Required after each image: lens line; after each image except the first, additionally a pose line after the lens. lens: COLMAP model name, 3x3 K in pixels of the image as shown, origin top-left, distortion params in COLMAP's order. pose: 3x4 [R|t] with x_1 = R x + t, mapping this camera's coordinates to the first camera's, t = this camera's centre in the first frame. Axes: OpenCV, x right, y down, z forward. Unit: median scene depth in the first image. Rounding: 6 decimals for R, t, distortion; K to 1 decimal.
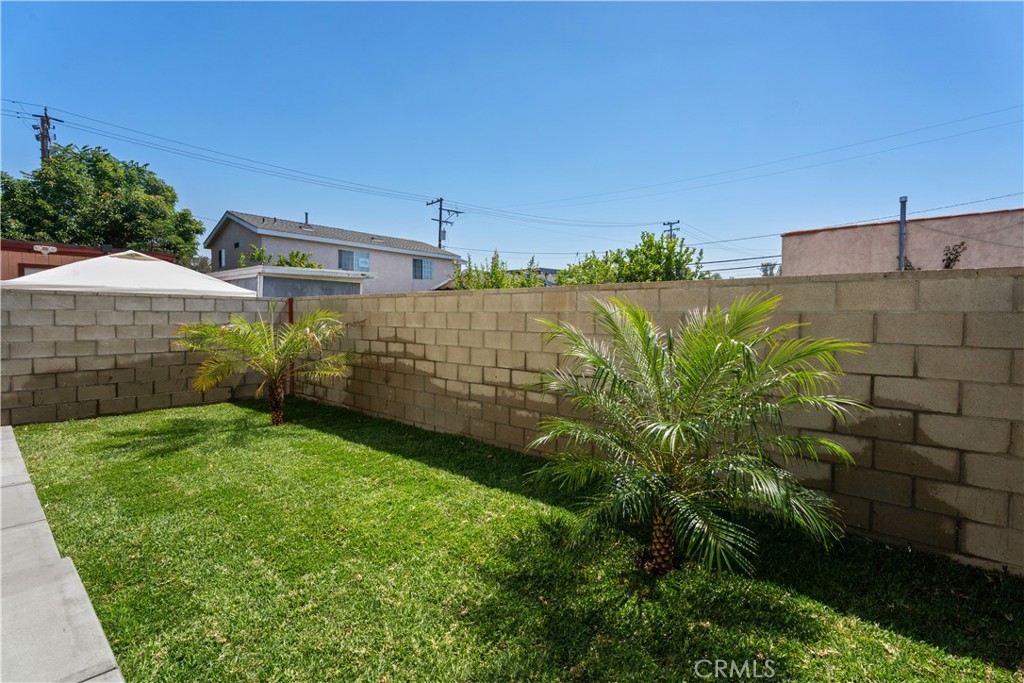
lens RADIAL K [[469.2, 0, 494.7], [0, 469.2, 332.6], [0, 0, 1]] dist [-0.000150, -0.002495]
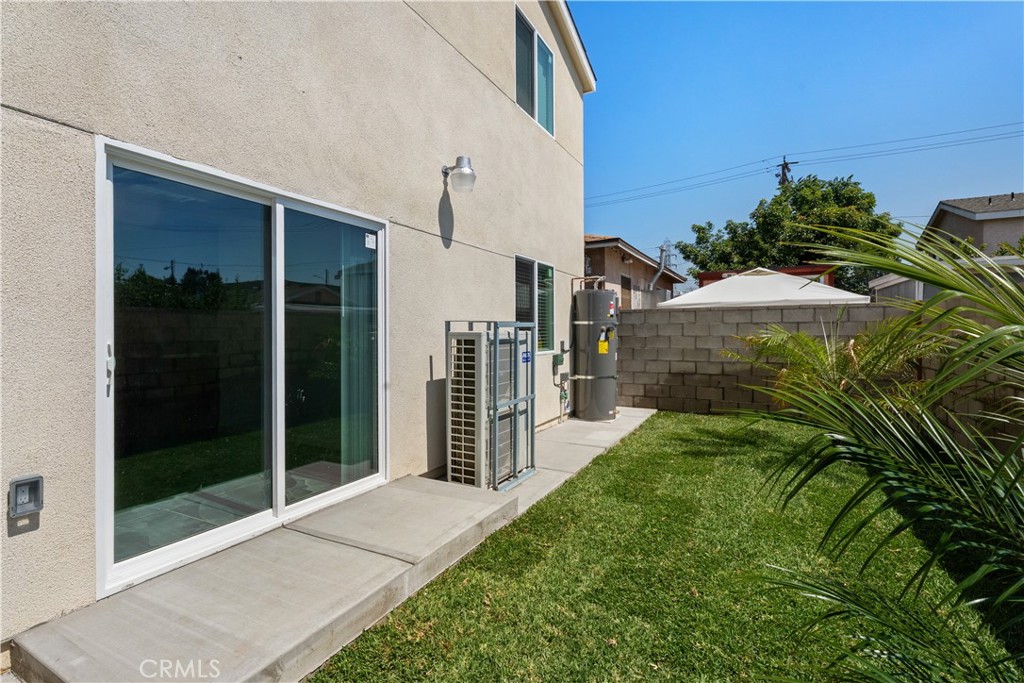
lens RADIAL K [[469.2, 0, 510.5], [0, 469.2, 334.6], [0, 0, 1]] dist [-0.000150, -0.002495]
pose [[0.224233, 0.000061, -0.974535, 0.174664], [-0.028046, 0.999586, -0.006390, 0.002238], [0.974132, 0.028765, 0.224142, 0.246019]]
